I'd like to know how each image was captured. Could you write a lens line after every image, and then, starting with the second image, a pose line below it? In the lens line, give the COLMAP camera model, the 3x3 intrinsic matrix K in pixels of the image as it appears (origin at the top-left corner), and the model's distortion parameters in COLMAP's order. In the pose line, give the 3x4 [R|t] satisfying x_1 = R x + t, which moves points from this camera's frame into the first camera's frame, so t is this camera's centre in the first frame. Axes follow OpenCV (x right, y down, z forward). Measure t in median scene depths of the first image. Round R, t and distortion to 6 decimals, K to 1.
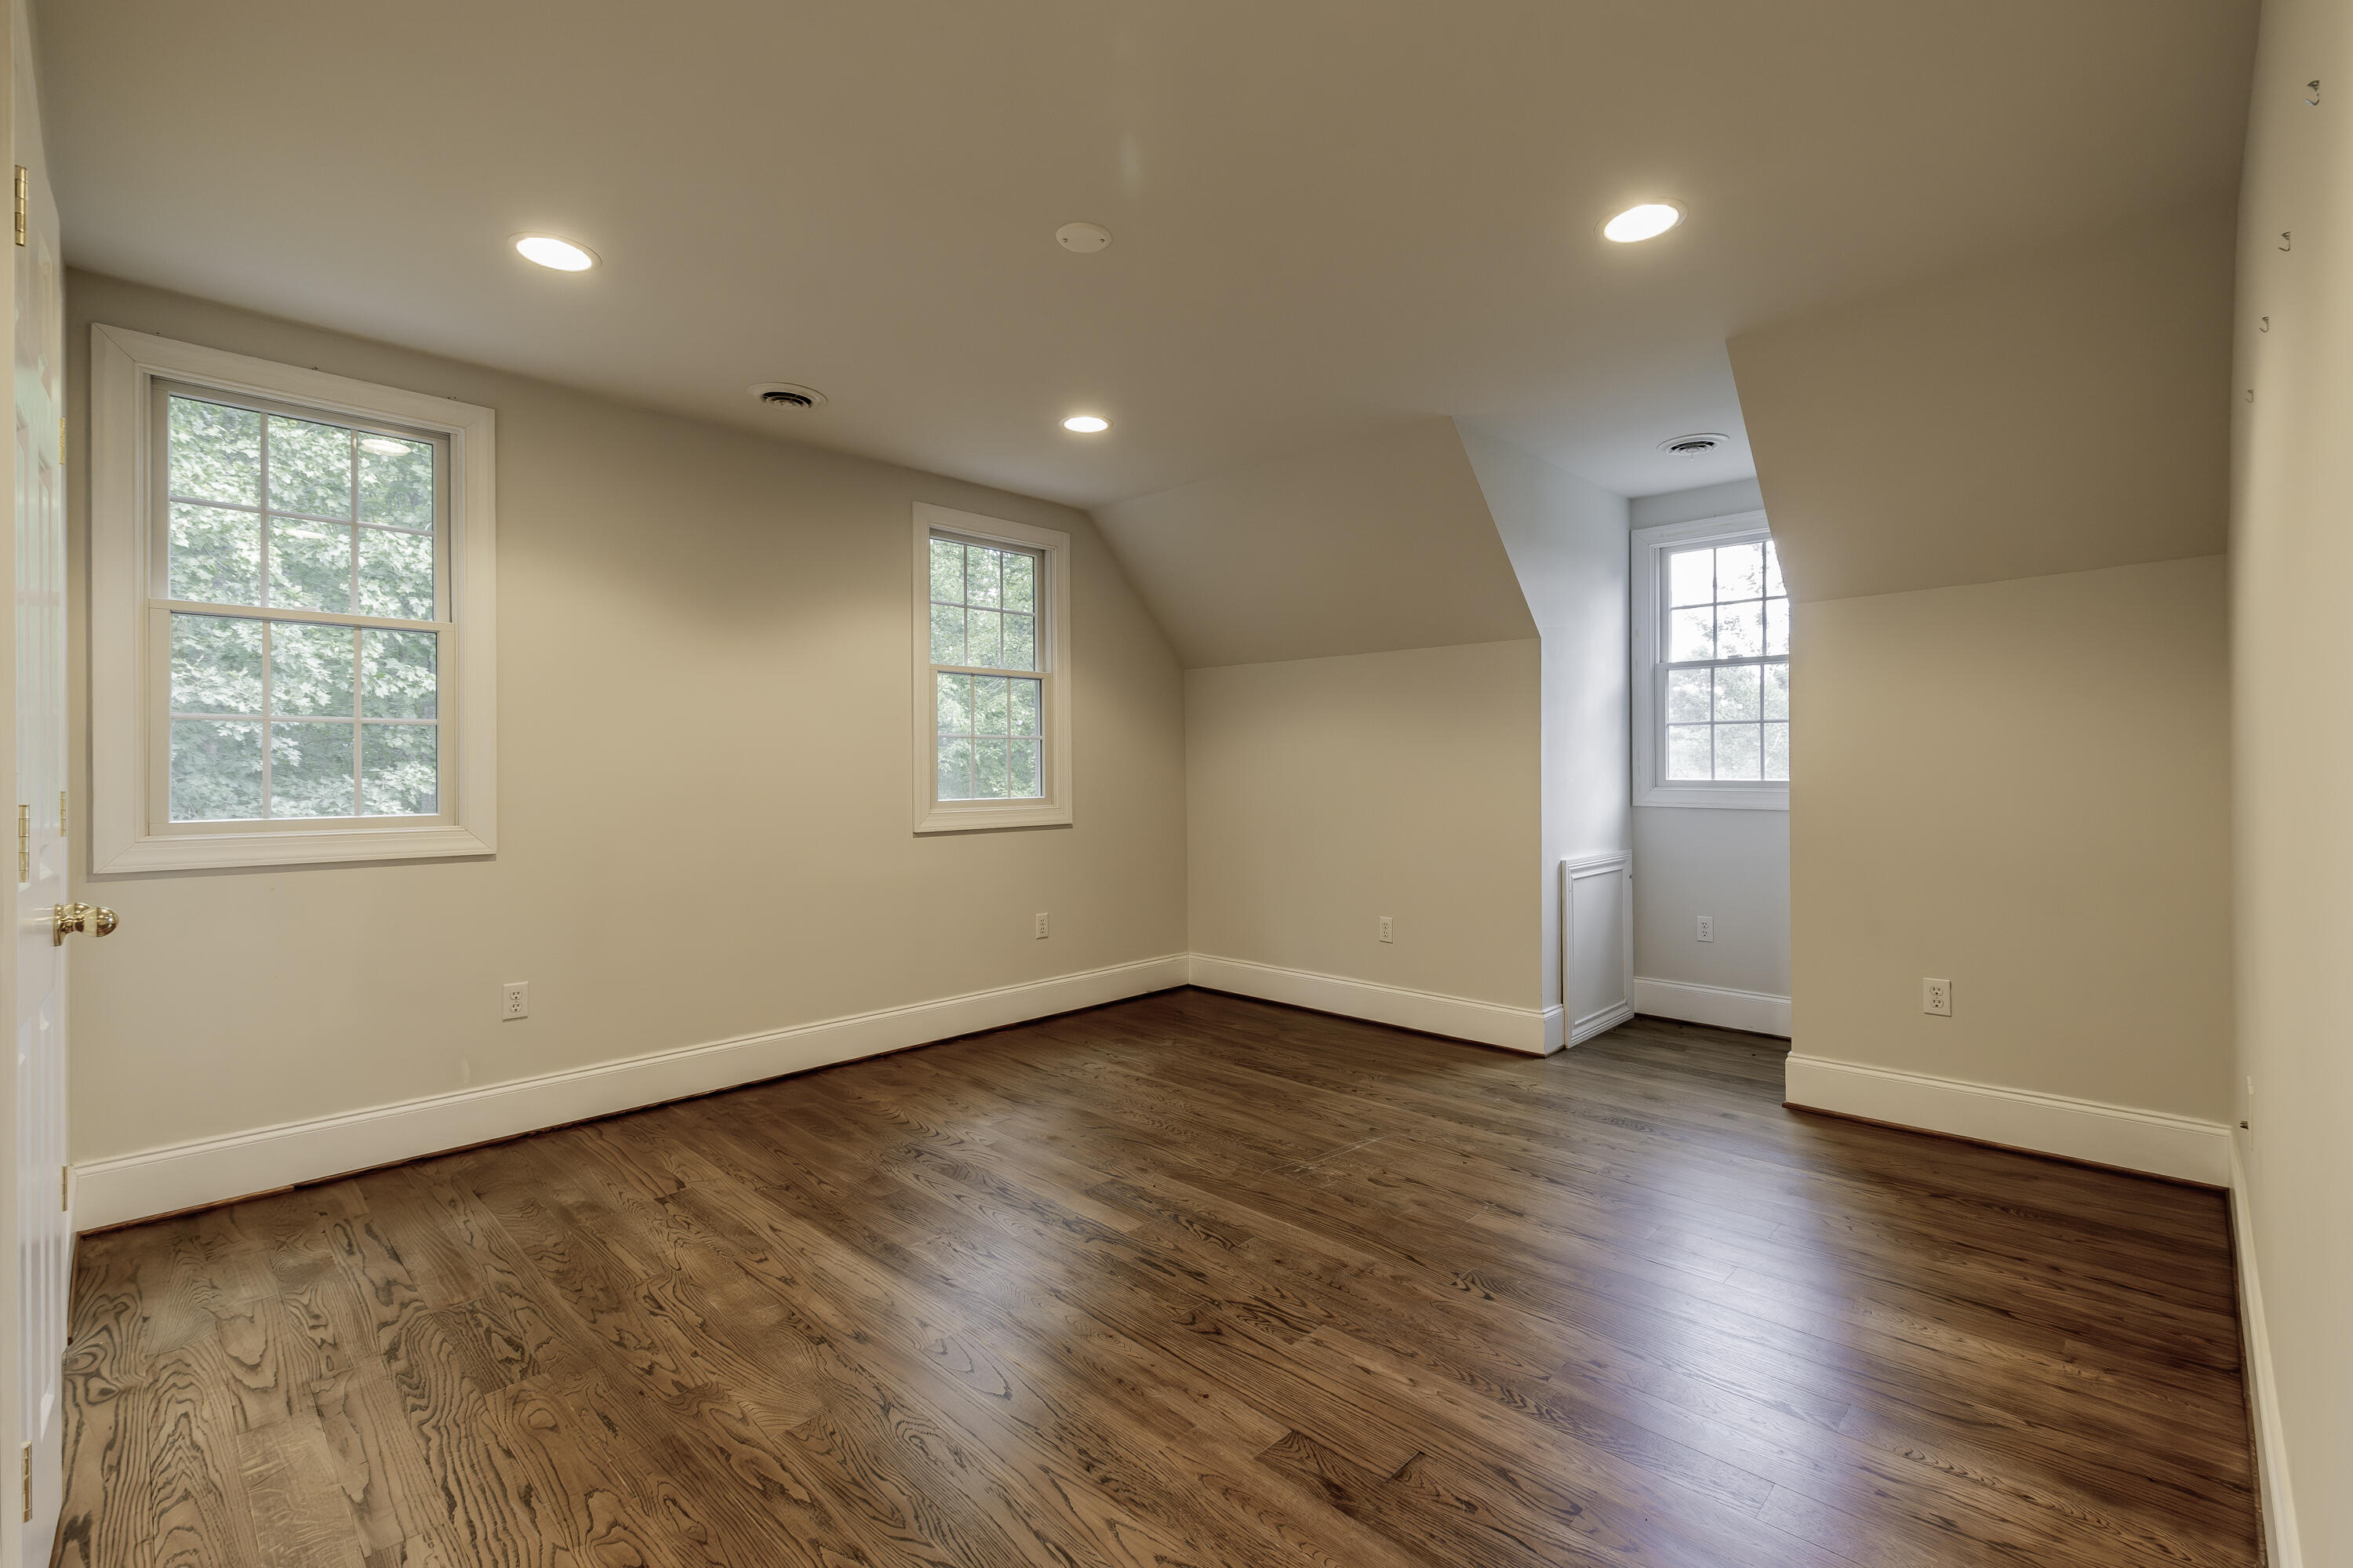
lens RADIAL K [[1029.2, 0, 1183.1], [0, 1029.2, 779.1], [0, 0, 1]] dist [0.000104, 0.000106]
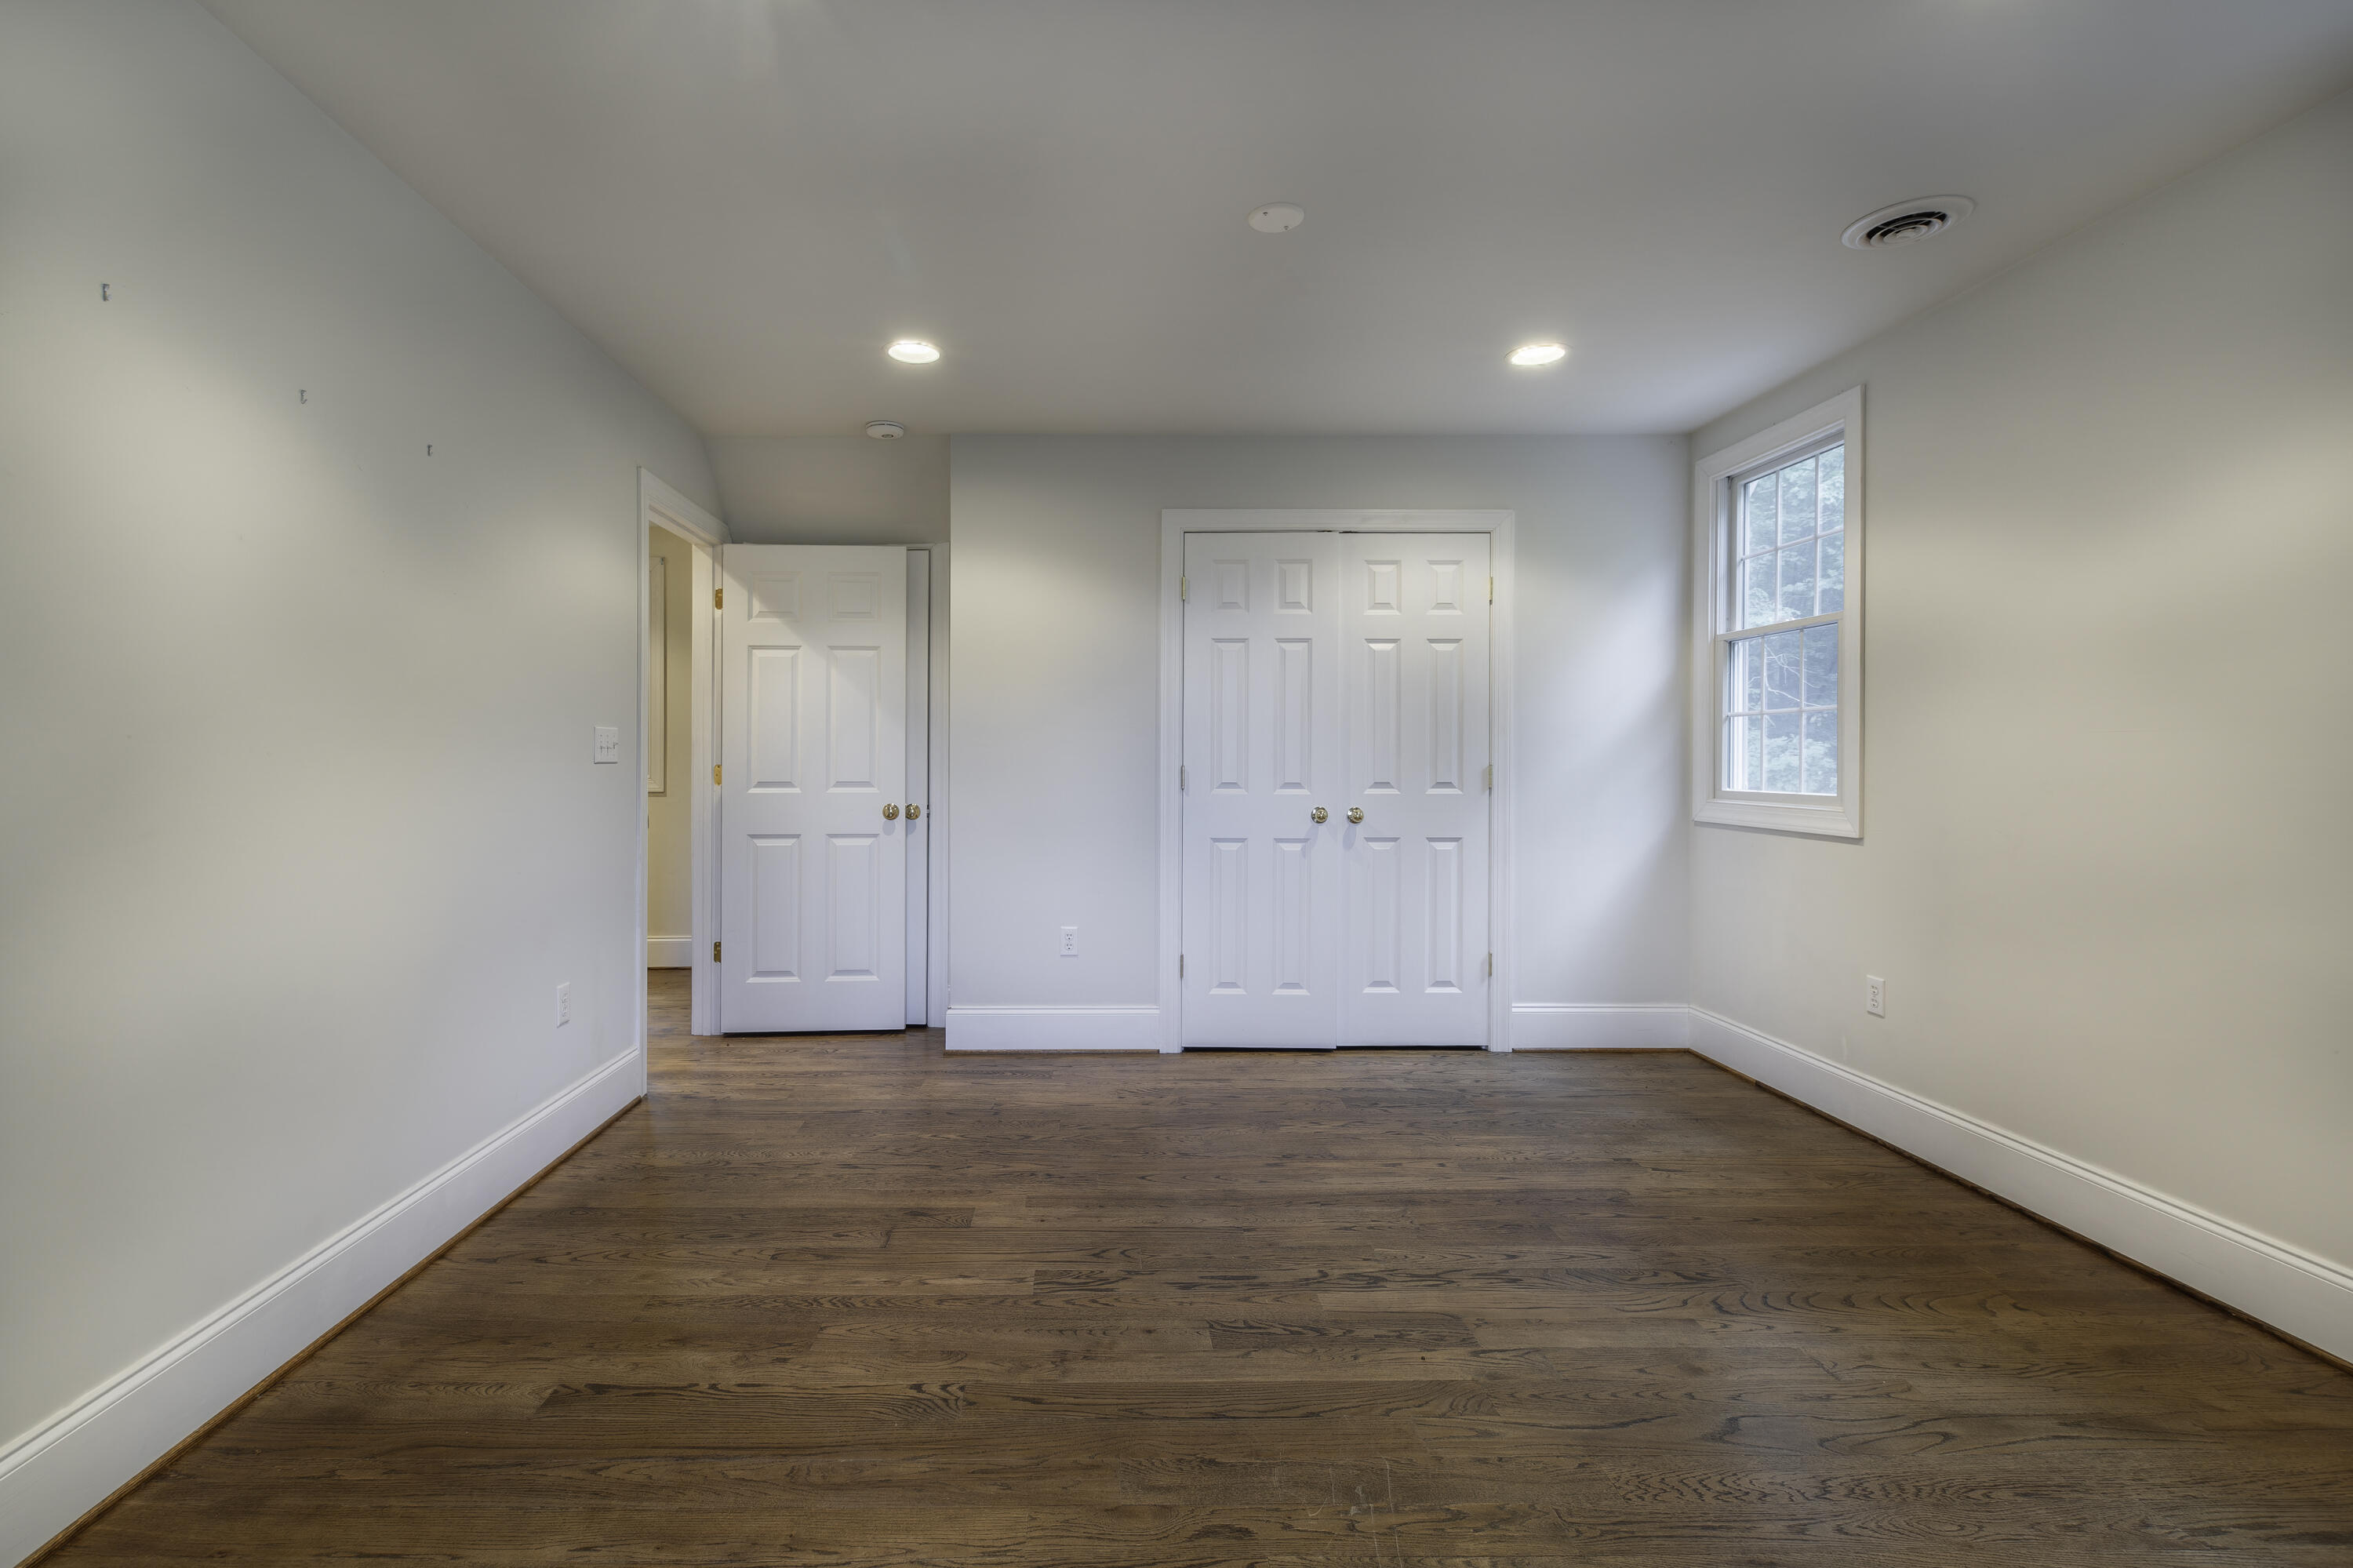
lens RADIAL K [[1029.2, 0, 1183.1], [0, 1029.2, 779.1], [0, 0, 1]] dist [0.000104, 0.000106]
pose [[-0.653603, 0.020210, -0.756568, 0.720601], [-0.003961, 0.999538, 0.030122, -0.031918], [0.756827, 0.022684, -0.653221, 1.562147]]
